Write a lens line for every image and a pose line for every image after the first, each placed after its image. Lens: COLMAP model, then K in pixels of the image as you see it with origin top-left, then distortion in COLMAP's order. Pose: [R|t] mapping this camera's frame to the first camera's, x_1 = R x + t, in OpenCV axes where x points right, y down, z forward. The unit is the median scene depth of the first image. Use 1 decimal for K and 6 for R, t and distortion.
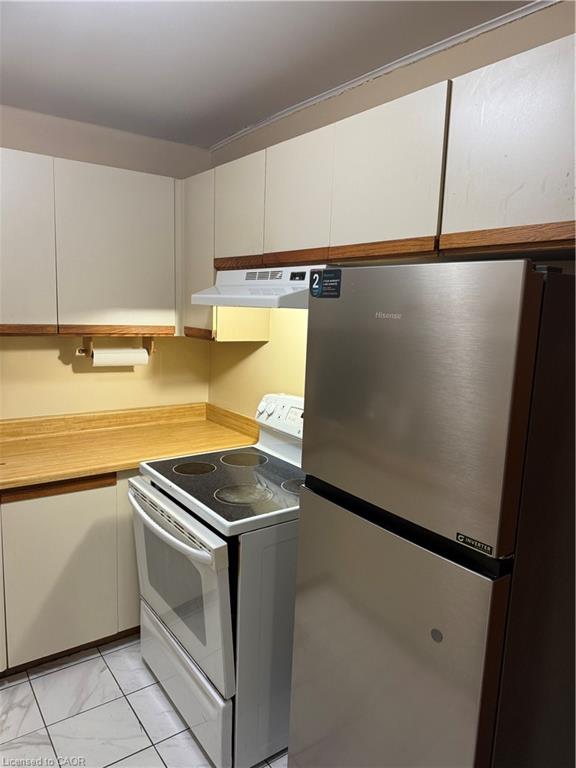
lens RADIAL K [[525.4, 0, 288.0], [0, 525.4, 384.0], [0, 0, 1]] dist [0.071342, -0.086686]
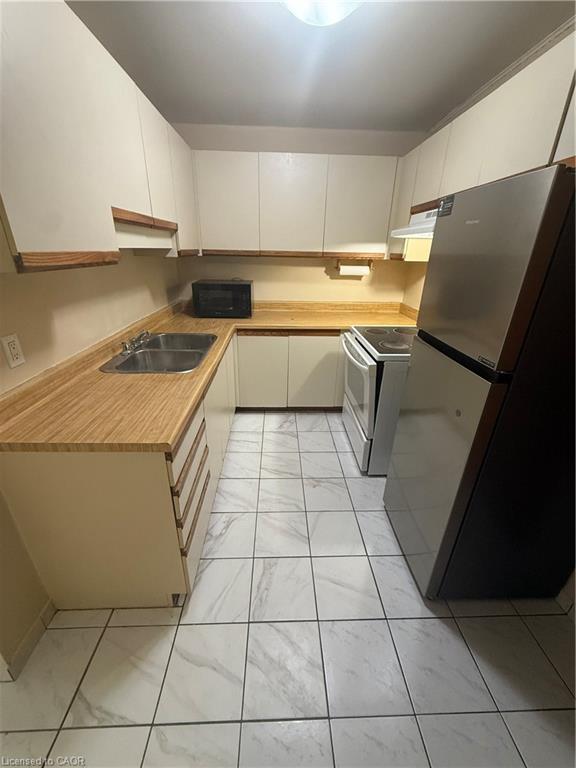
lens RADIAL K [[304.1, 0, 287.6], [0, 304.1, 377.9], [0, 0, 1]] dist [-0.002736, -0.000001]
pose [[0.823809, 0.201787, -0.529737, 0.157175], [-0.073723, 0.964700, 0.252822, 0.066472], [0.562053, -0.169223, 0.809604, -0.070719]]
